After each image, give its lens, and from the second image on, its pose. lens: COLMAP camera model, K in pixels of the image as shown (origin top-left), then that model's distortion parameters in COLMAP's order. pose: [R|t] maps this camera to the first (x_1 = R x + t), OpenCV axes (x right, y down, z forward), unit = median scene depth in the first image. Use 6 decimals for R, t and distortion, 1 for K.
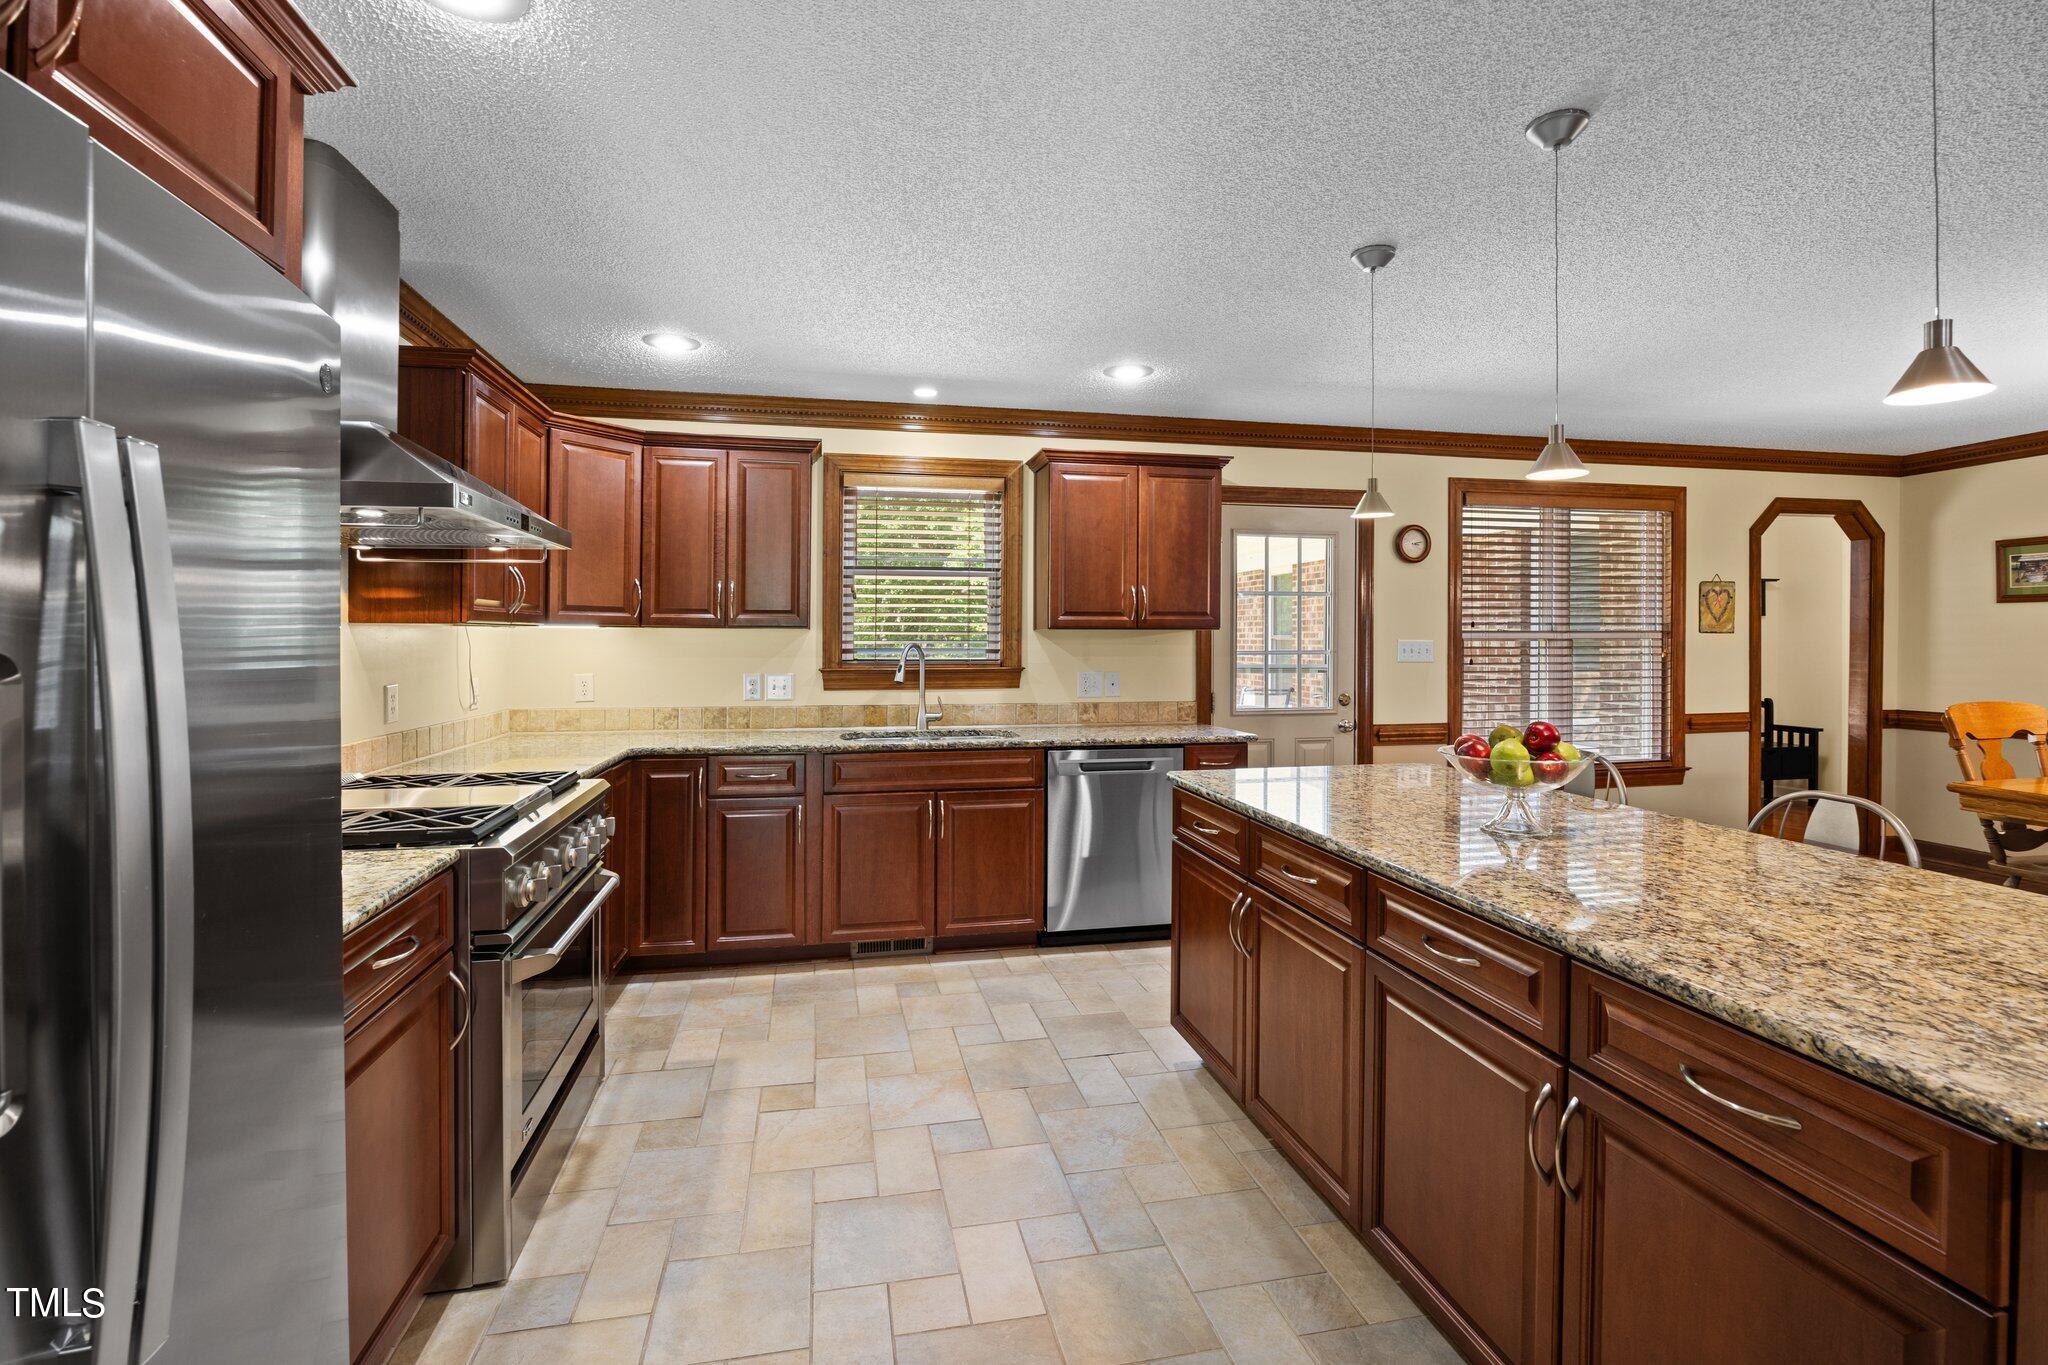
lens RADIAL K [[924.1, 0, 1016.3], [0, 924.1, 642.4], [0, 0, 1]] dist [-0.015489, -0.000292]
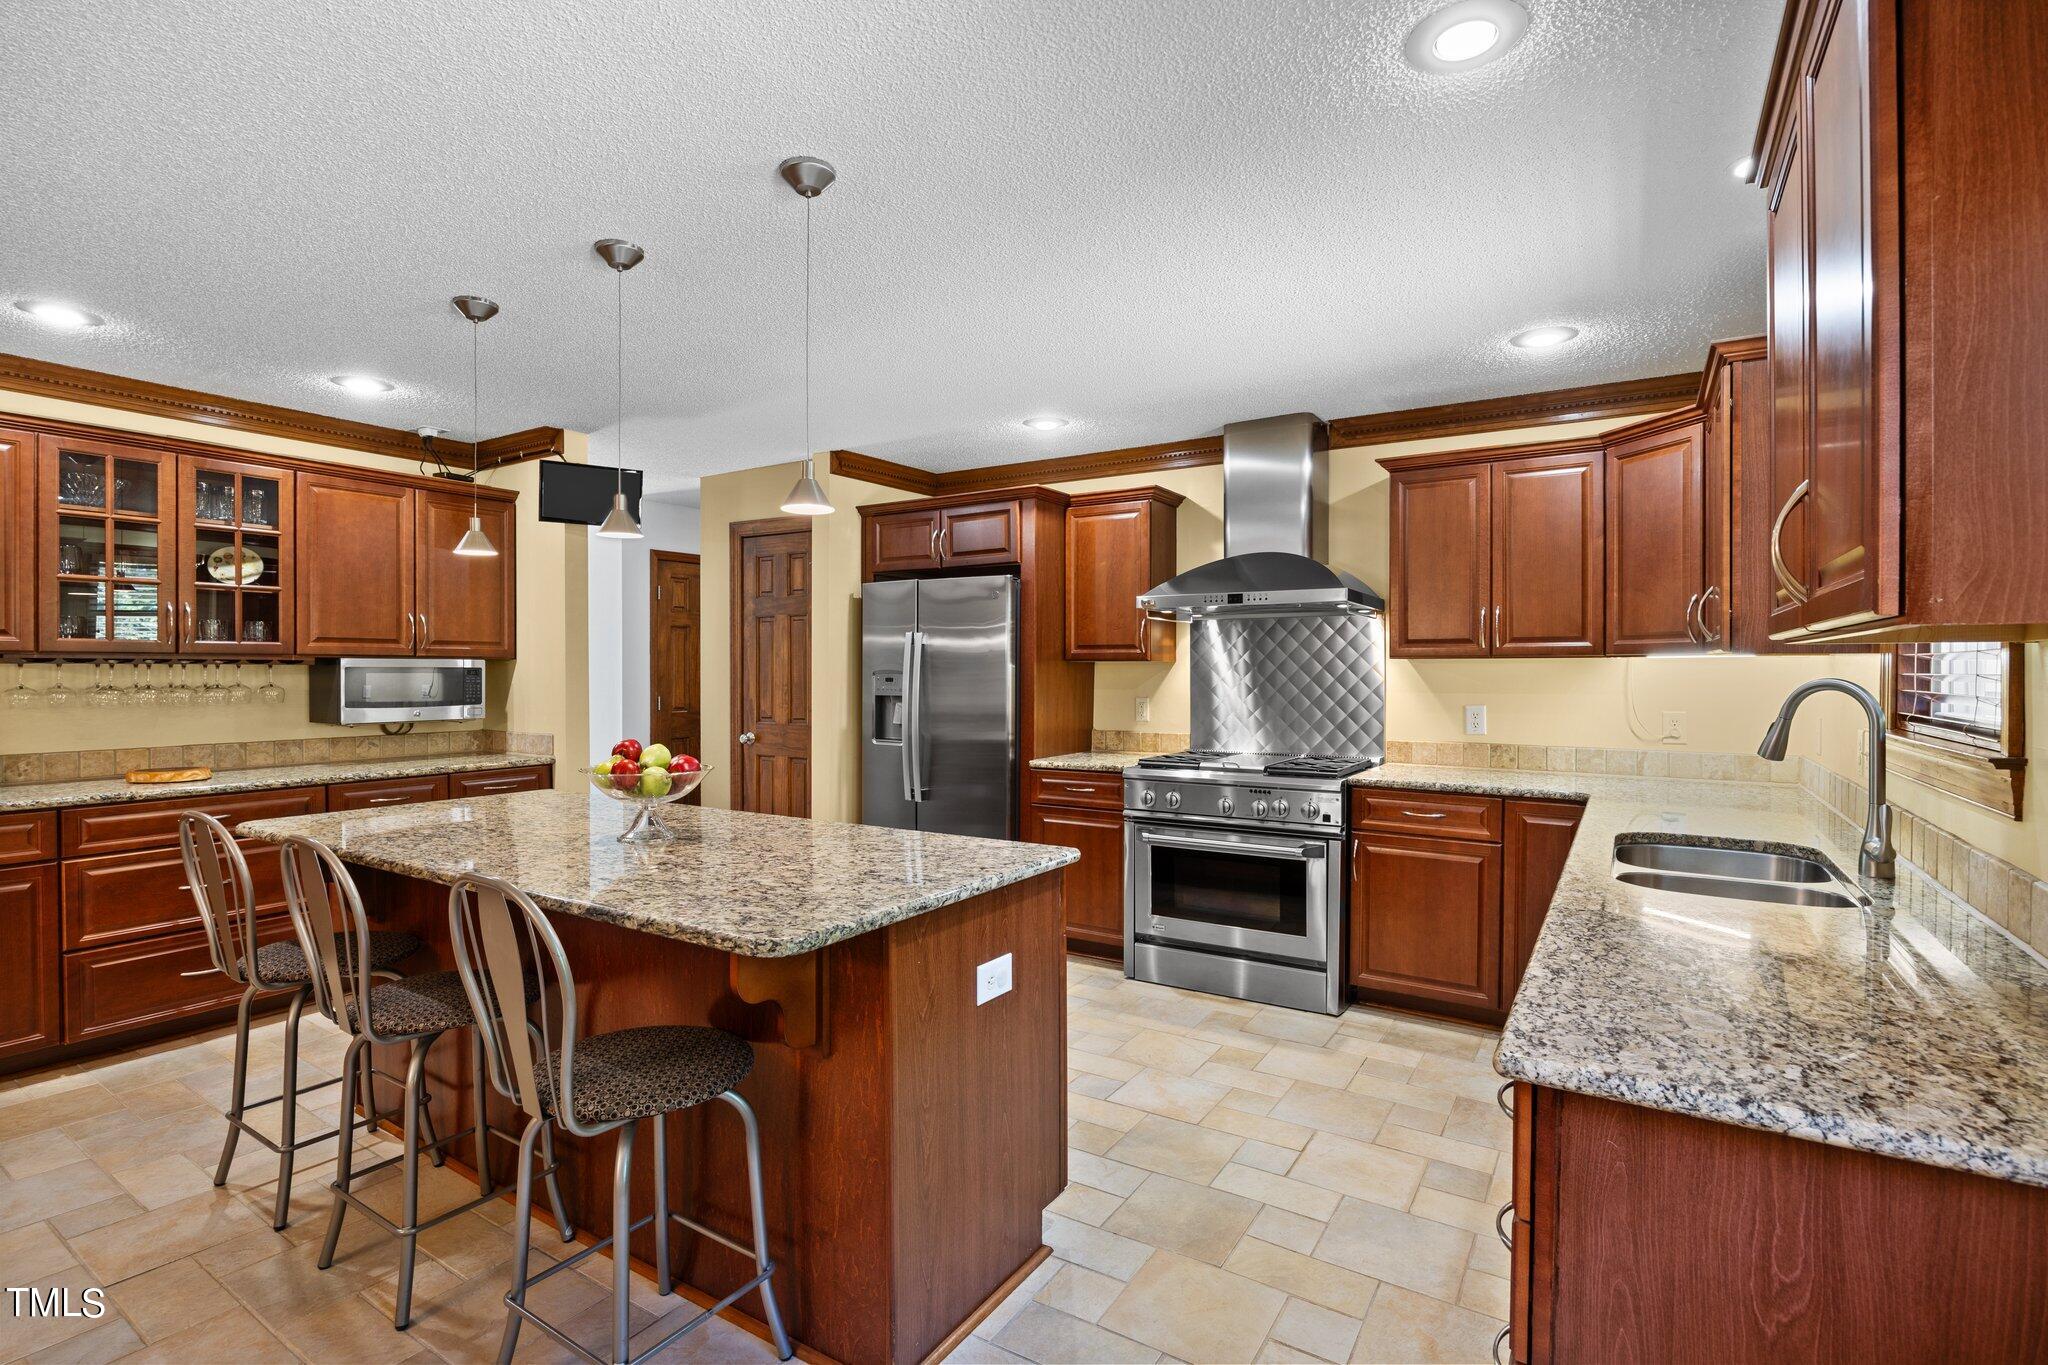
lens RADIAL K [[961.3, 0, 1024.7], [0, 961.3, 675.5], [0, 0, 1]] dist [-0.012656, 0.000262]
pose [[-0.703091, 0.003962, -0.711089, 0.506802], [-0.001305, 0.999976, 0.006863, -0.002816], [0.711098, 0.005754, -0.703069, 1.034974]]
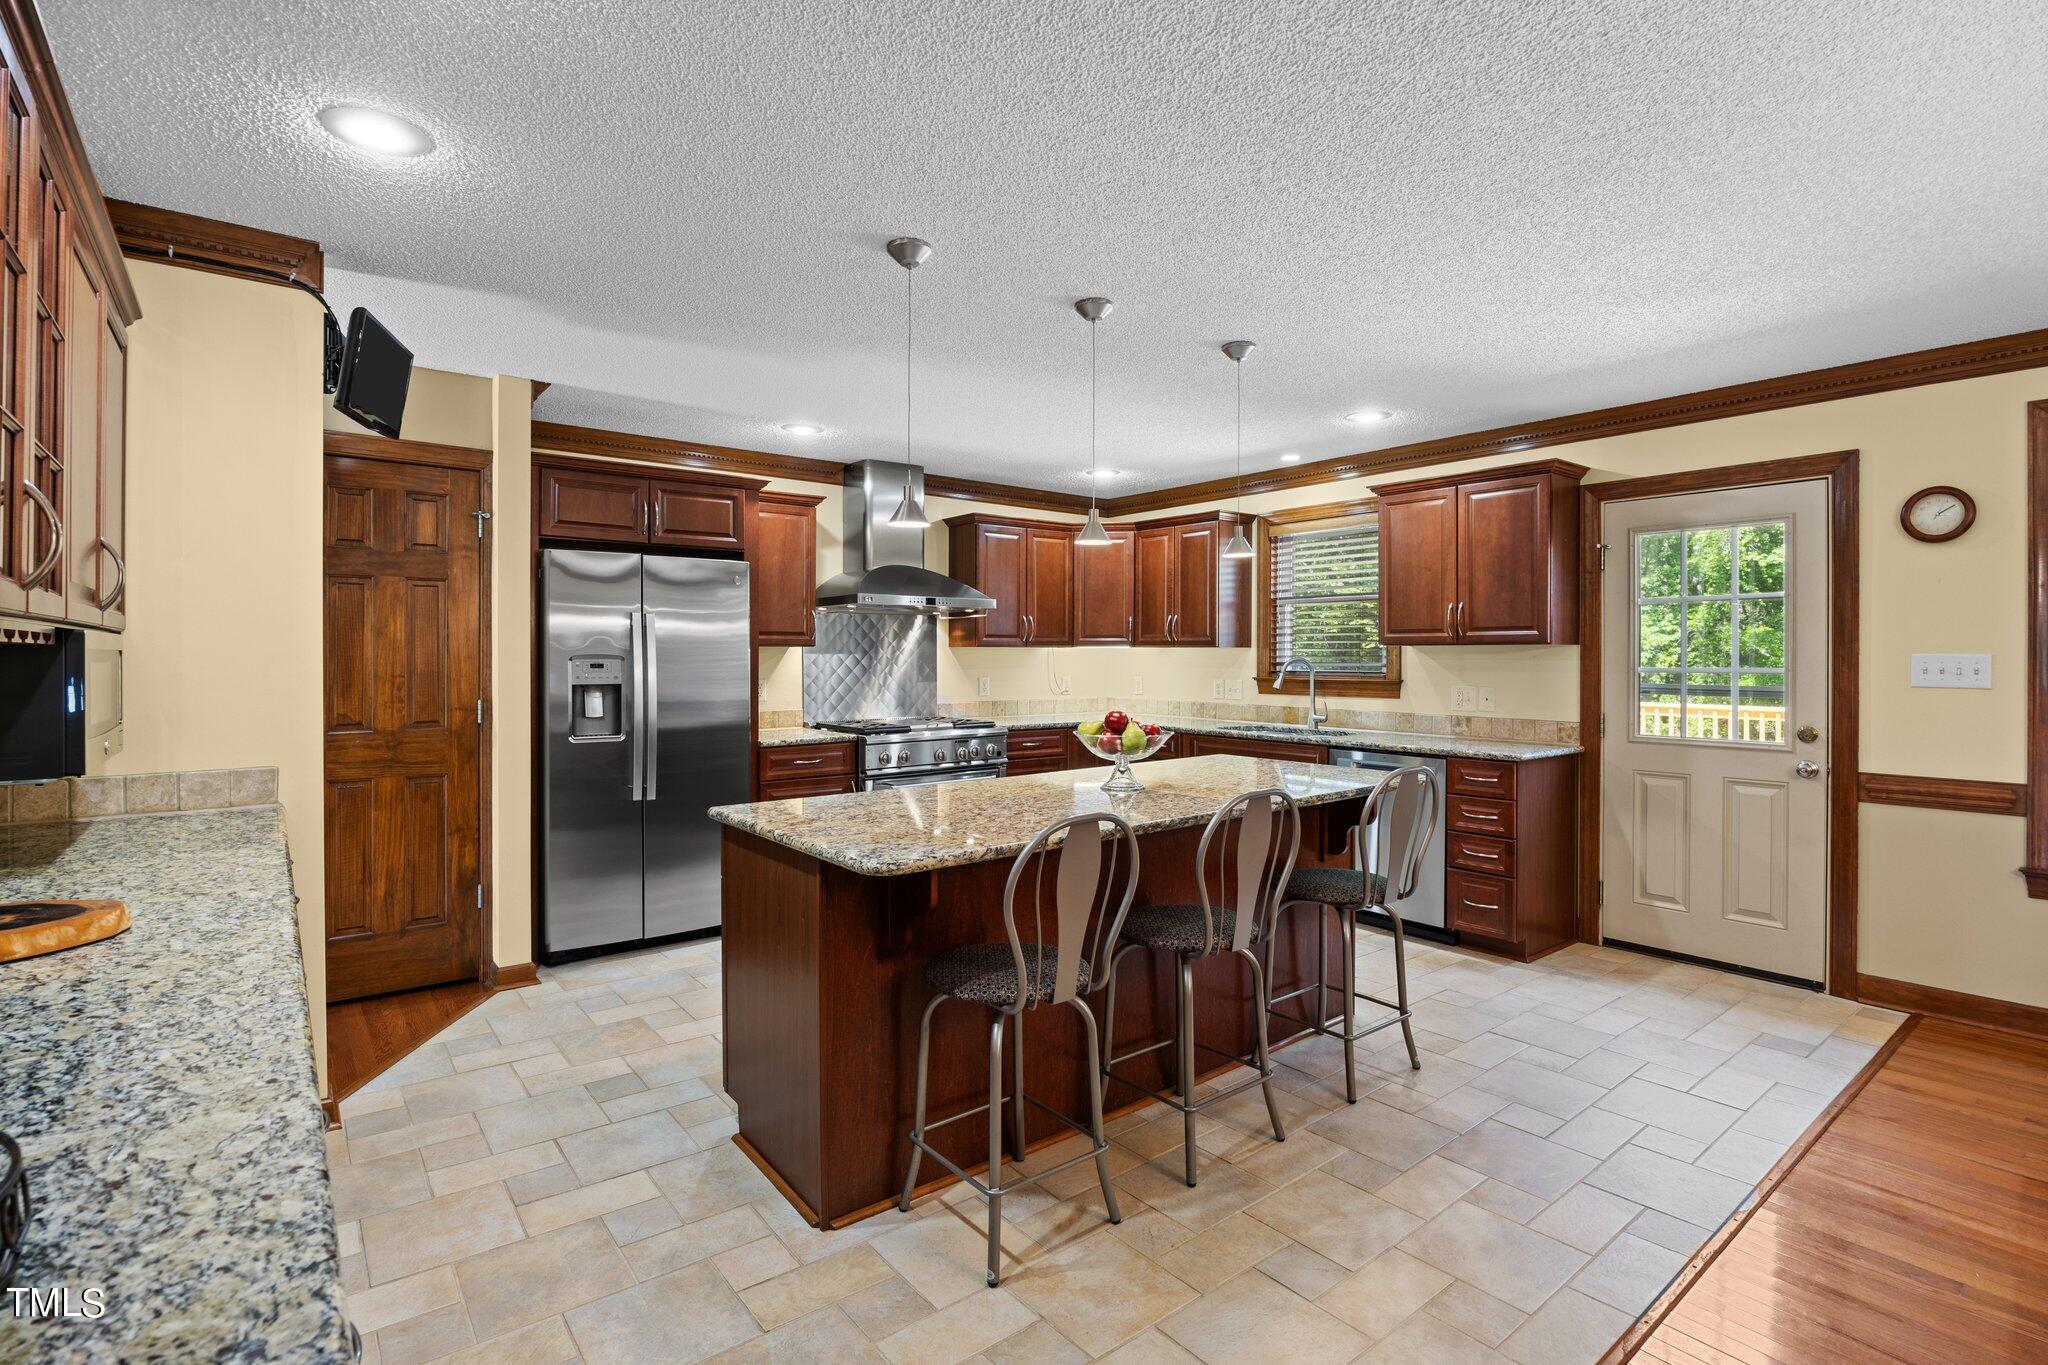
lens RADIAL K [[961.3, 0, 1024.7], [0, 961.3, 675.5], [0, 0, 1]] dist [-0.012656, 0.000262]
pose [[0.445557, 0.017746, -0.895078, 0.866713], [-0.001892, 0.999820, 0.018881, 0.000551], [0.895251, -0.006719, 0.445511, 0.089706]]
